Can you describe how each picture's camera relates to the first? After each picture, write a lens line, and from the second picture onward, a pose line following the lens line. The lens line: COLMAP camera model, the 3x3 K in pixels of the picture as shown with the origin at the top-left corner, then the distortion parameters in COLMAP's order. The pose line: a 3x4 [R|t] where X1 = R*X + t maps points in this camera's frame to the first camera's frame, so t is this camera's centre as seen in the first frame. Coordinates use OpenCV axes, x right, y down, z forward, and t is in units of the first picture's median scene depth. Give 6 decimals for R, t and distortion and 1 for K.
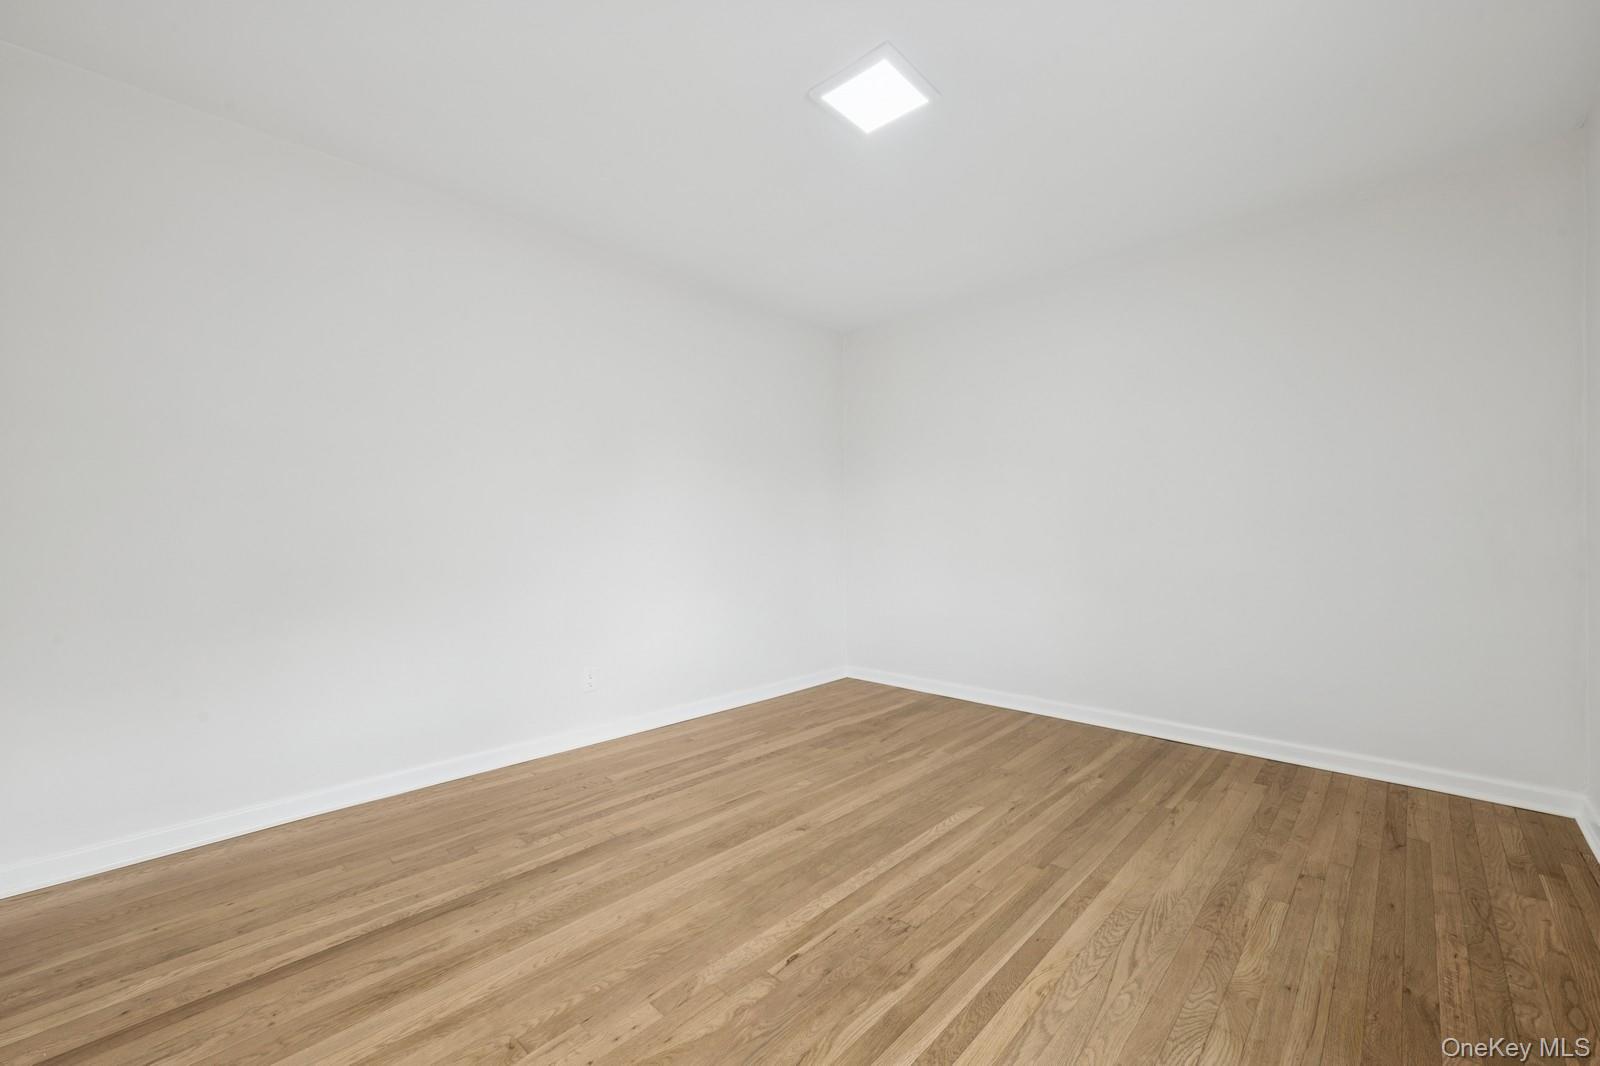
lens RADIAL K [[632.2, 0, 800.0], [0, 632.2, 533.0], [0, 0, 1]] dist [0.003780, 0.000182]
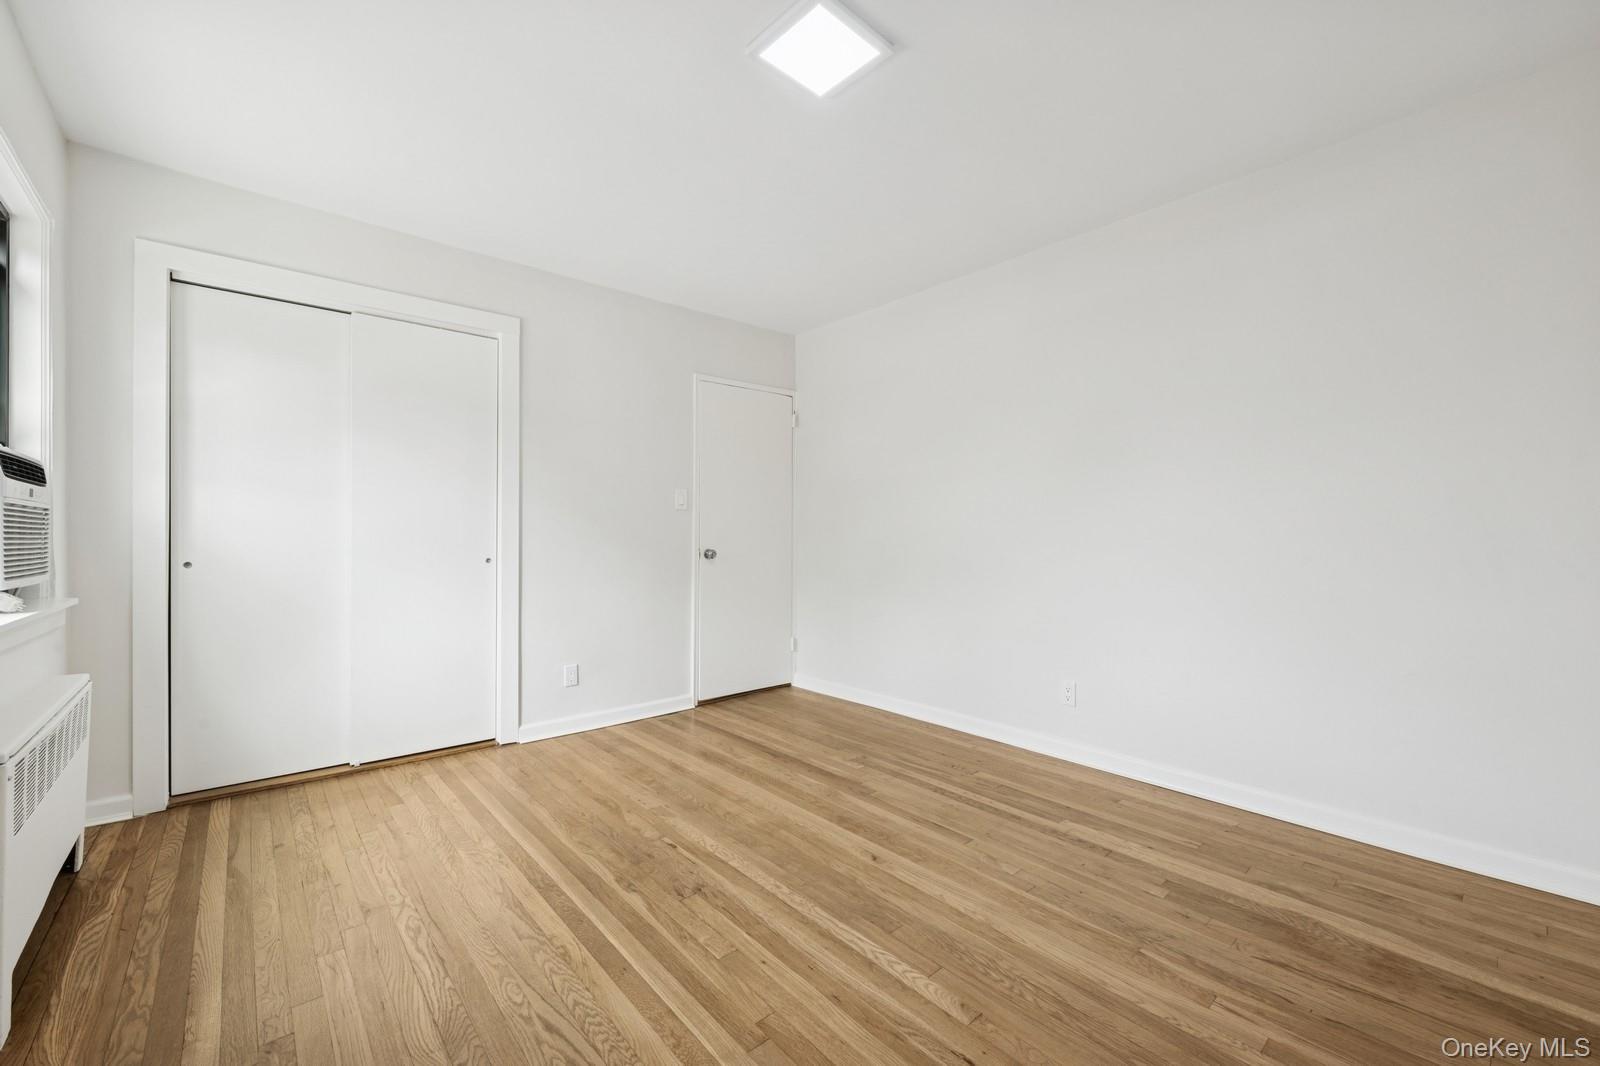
lens RADIAL K [[632.2, 0, 800.0], [0, 632.2, 533.0], [0, 0, 1]] dist [0.003780, 0.000182]
pose [[-0.079072, -0.004948, -0.996857, 0.969399], [-0.001292, 0.999987, -0.004861, -0.006331], [0.996868, 0.000904, -0.079077, 0.992144]]
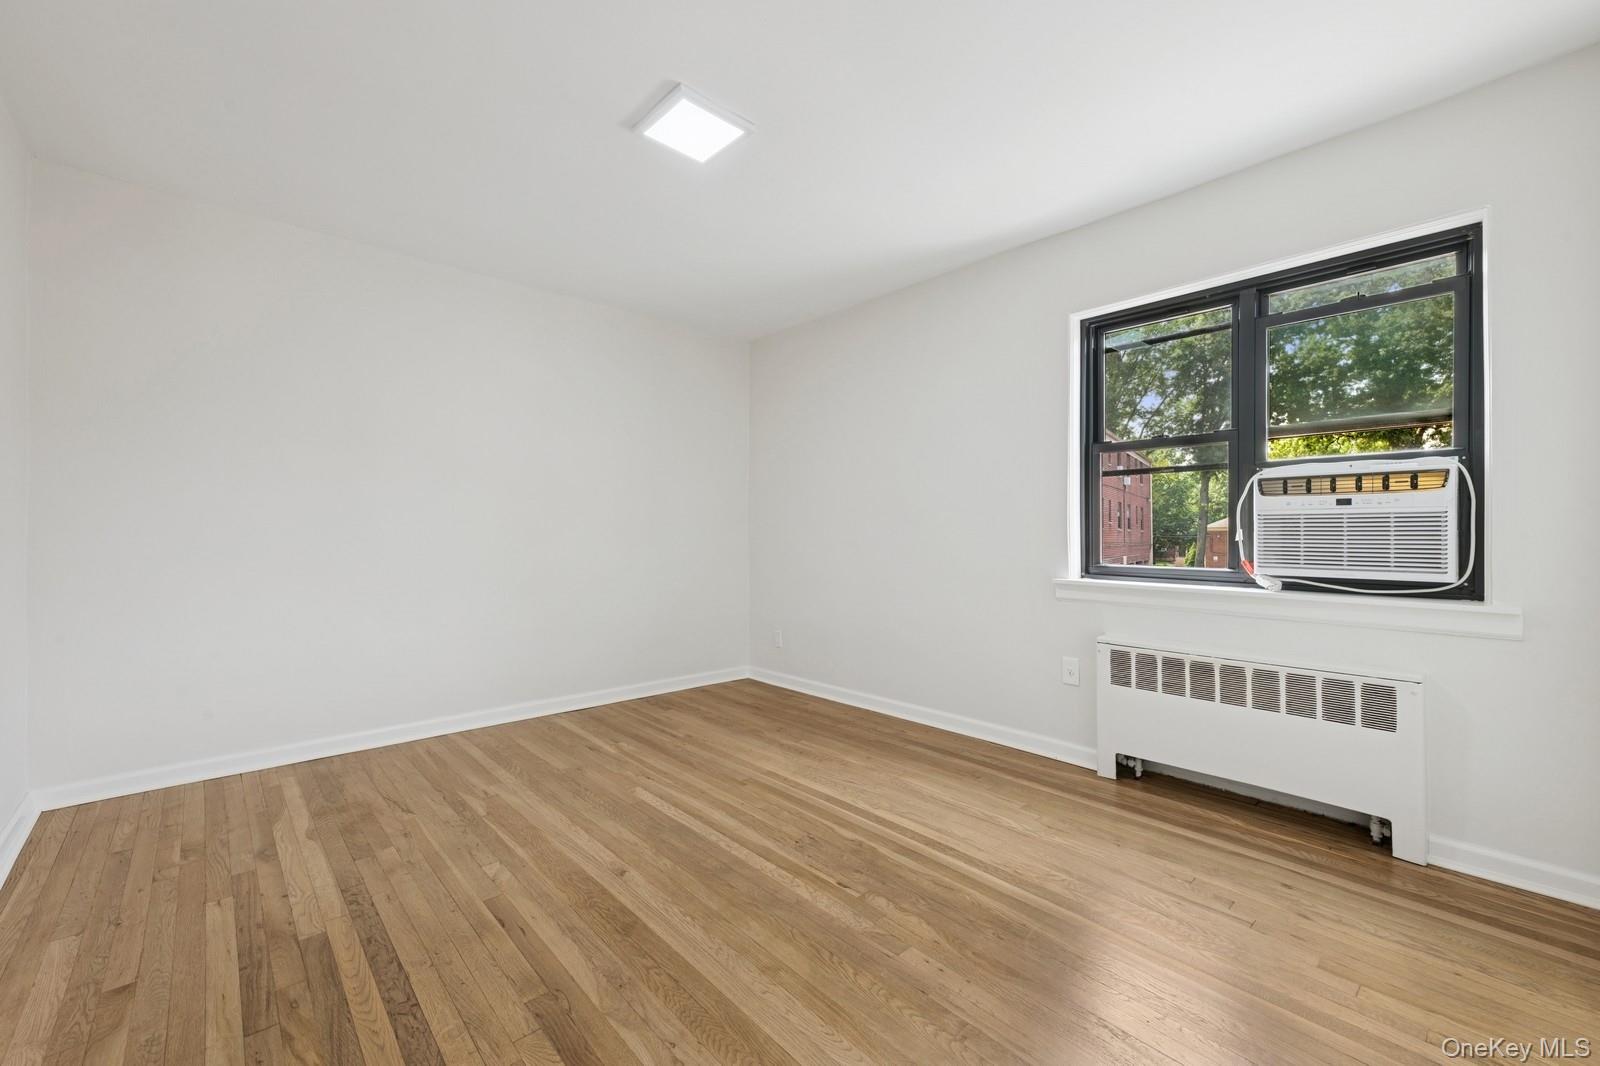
lens RADIAL K [[665.7, 0, 791.0], [0, 665.7, 528.3], [0, 0, 1]] dist [0.028211, 0.000131]
pose [[0.078193, 0.016662, 0.996799, -0.949049], [-0.004300, 0.999857, -0.016376, 0.001937], [-0.996929, -0.003006, 0.078254, 0.714709]]
